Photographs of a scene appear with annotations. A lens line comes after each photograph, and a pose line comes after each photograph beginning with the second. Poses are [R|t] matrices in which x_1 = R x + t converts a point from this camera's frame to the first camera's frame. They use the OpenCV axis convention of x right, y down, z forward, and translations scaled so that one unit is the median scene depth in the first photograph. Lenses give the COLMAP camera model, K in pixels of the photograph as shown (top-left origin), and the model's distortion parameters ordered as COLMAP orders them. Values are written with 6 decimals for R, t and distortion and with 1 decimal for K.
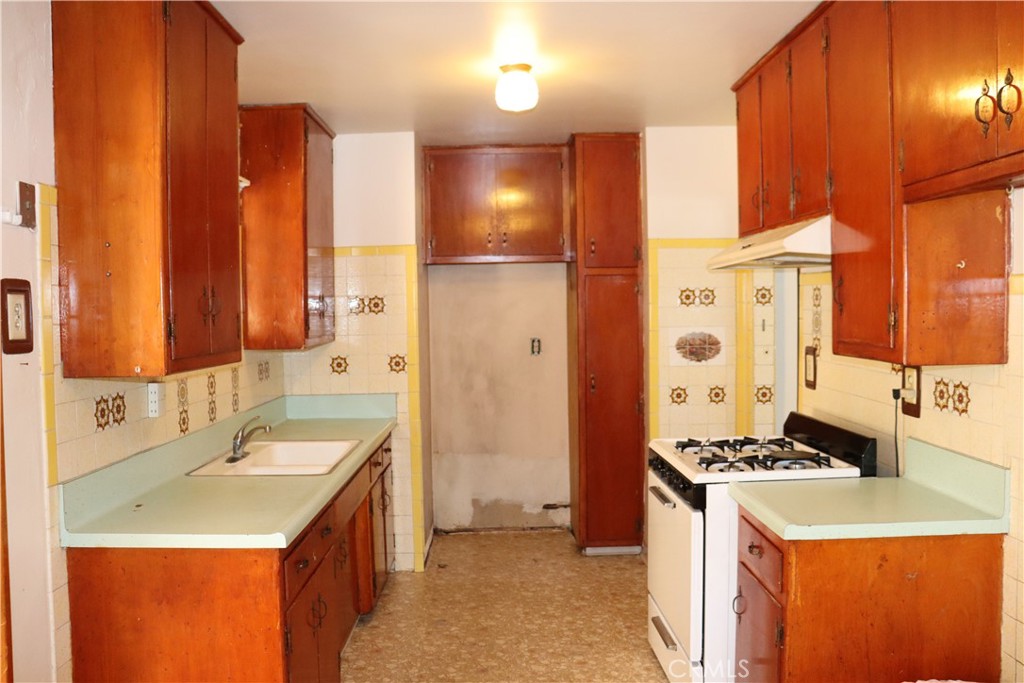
lens RADIAL K [[859.5, 0, 512.0], [0, 859.5, 341.5], [0, 0, 1]] dist [-0.168384, 0.162415]
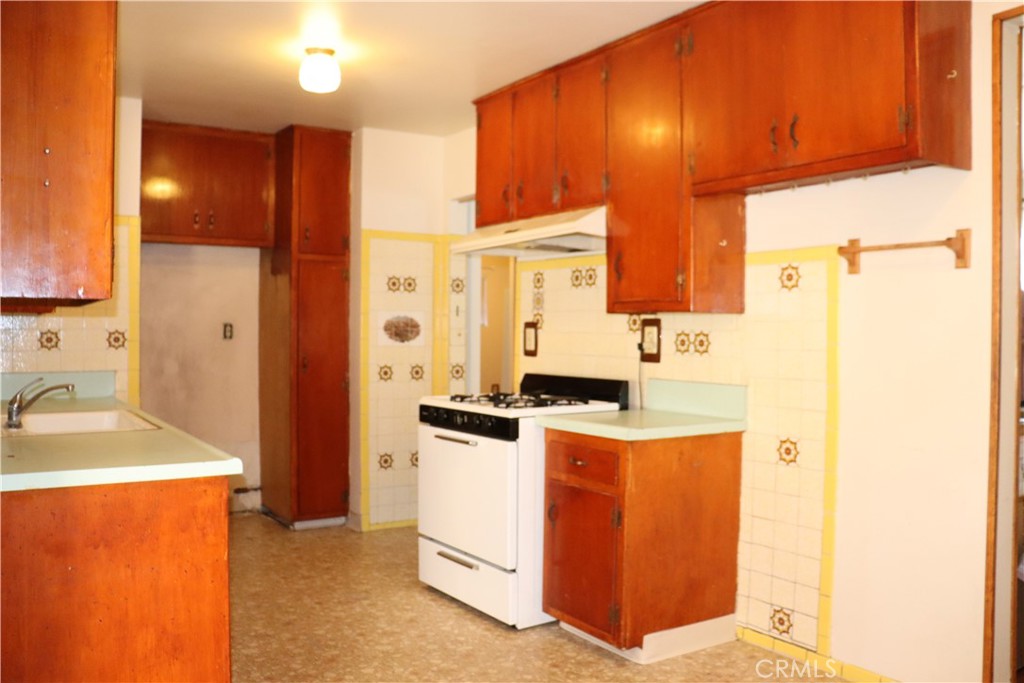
lens RADIAL K [[859.5, 0, 512.0], [0, 859.5, 341.5], [0, 0, 1]] dist [-0.168384, 0.162415]
pose [[0.833645, 0.016300, 0.552060, -0.415798], [0.003643, 0.999380, -0.035010, 0.092561], [-0.552289, 0.031197, 0.833069, -0.015579]]
